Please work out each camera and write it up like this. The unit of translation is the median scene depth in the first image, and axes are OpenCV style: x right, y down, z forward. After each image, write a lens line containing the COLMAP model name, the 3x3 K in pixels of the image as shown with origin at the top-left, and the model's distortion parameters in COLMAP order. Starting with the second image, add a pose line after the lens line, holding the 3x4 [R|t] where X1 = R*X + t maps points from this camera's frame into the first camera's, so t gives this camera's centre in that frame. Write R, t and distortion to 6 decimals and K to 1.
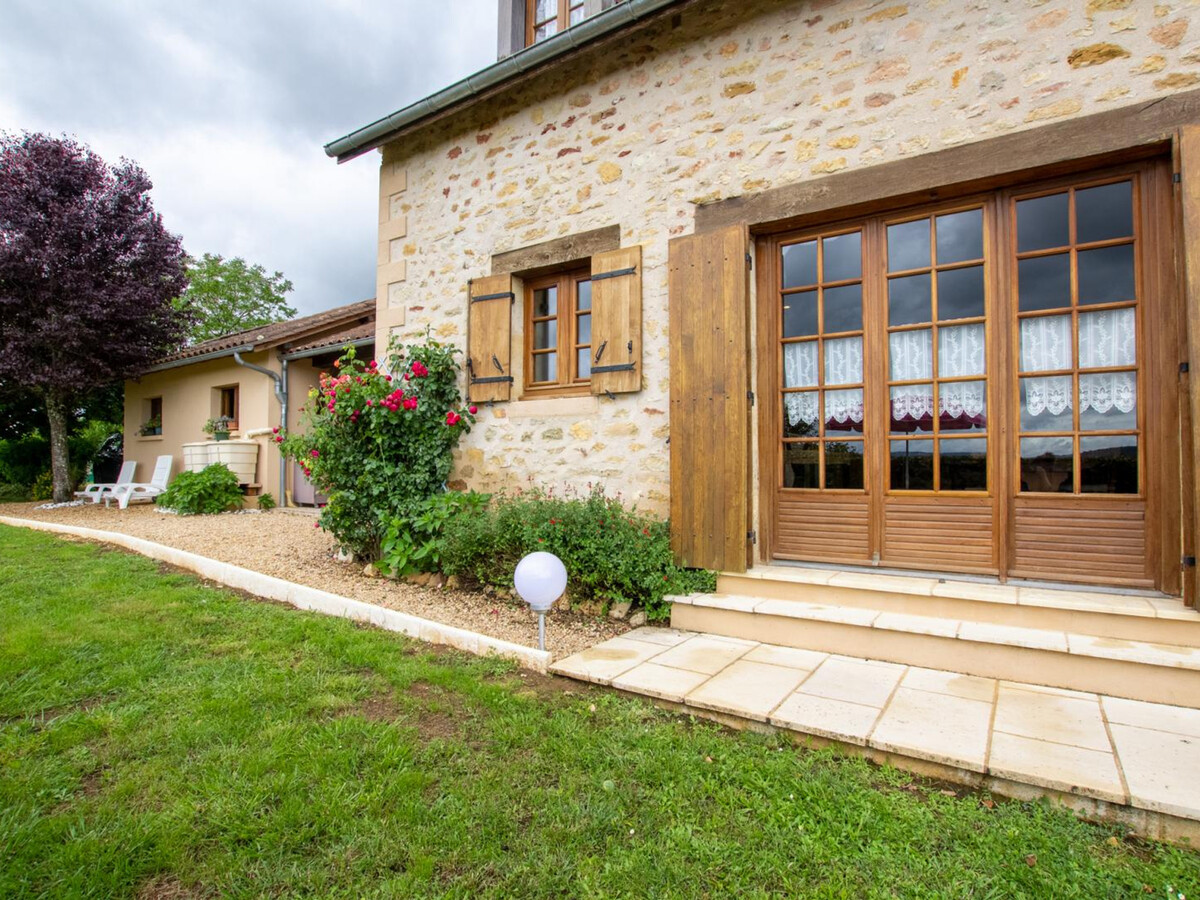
lens RADIAL K [[625.9, 0, 607.7], [0, 625.9, 454.8], [0, 0, 1]] dist [-0.031533, 0.002912]
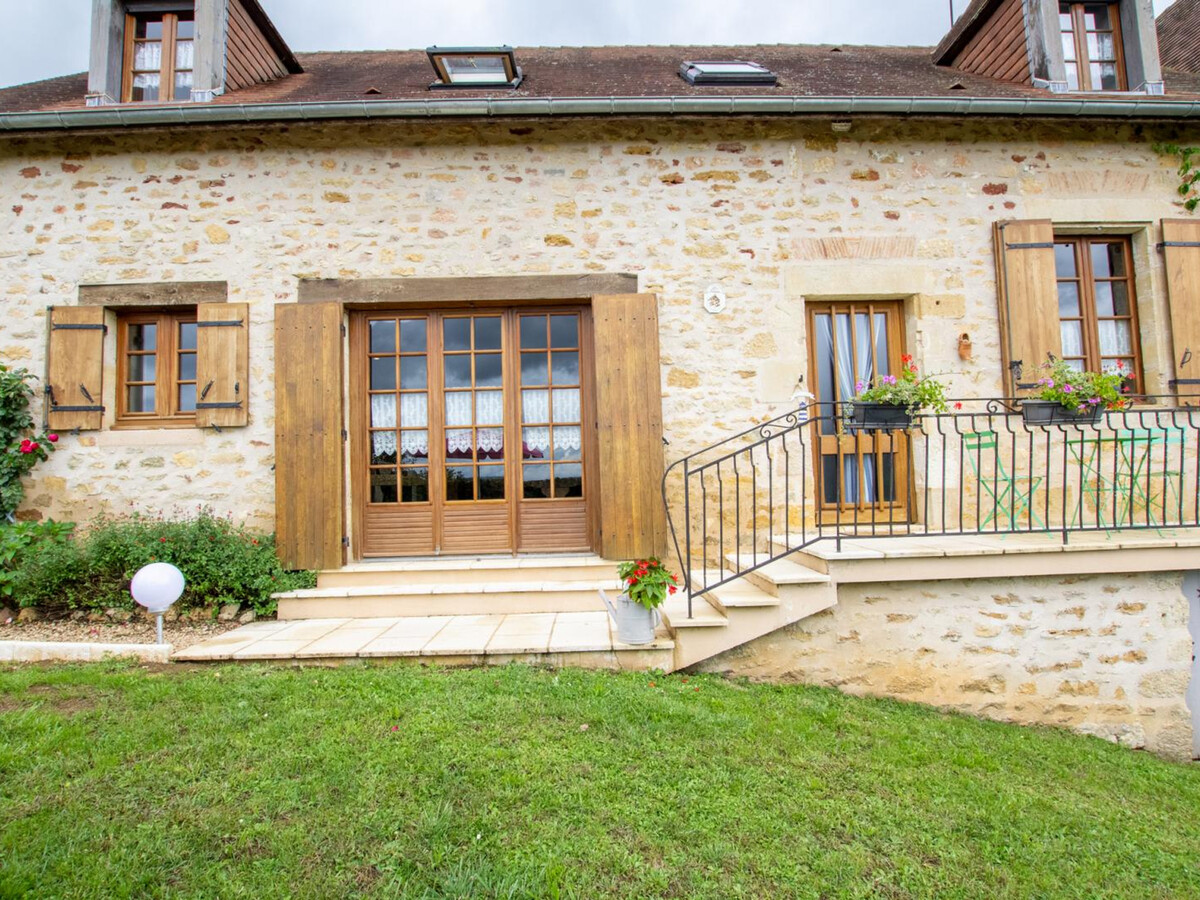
lens RADIAL K [[625.9, 0, 600.3], [0, 625.9, 456.5], [0, 0, 1]] dist [-0.031533, 0.002912]
pose [[0.820245, 0.004799, 0.571993, -0.070446], [0.018670, 0.999207, -0.035156, 0.009522], [-0.571708, 0.039516, 0.819505, -0.341221]]
